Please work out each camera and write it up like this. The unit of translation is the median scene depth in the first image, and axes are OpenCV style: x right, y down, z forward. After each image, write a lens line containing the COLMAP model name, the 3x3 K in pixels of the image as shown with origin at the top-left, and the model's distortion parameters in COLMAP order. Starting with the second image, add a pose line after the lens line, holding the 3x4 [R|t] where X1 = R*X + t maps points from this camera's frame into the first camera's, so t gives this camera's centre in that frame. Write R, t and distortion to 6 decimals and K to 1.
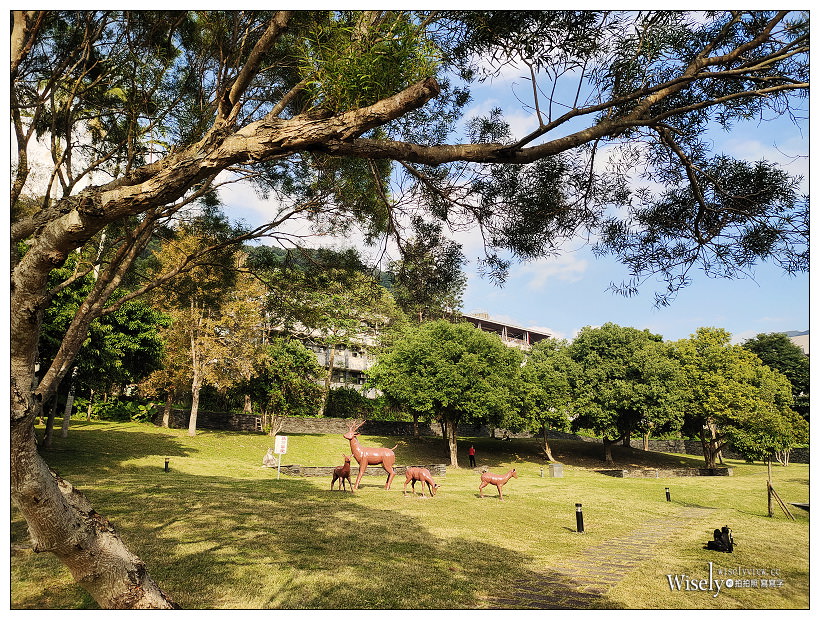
lens RADIAL K [[603.6, 0, 410.0], [0, 603.6, 310.0], [0, 0, 1]] dist [0.043127, -0.029955]
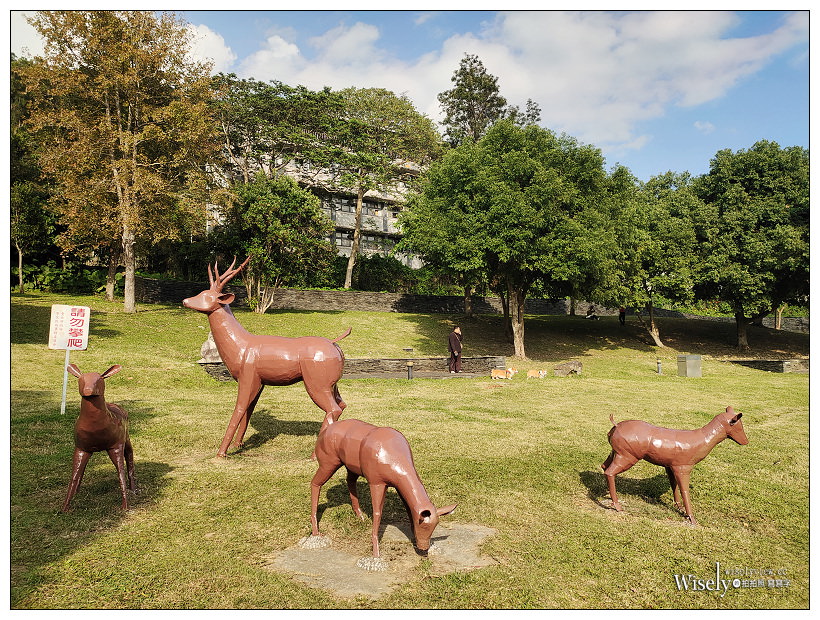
lens RADIAL K [[603.6, 0, 410.0], [0, 603.6, 310.0], [0, 0, 1]] dist [0.043127, -0.029955]
pose [[0.994093, -0.004680, -0.108426, 0.023815], [0.025699, 0.980807, 0.193282, 0.070194], [0.105441, -0.194927, 0.975134, 0.319358]]
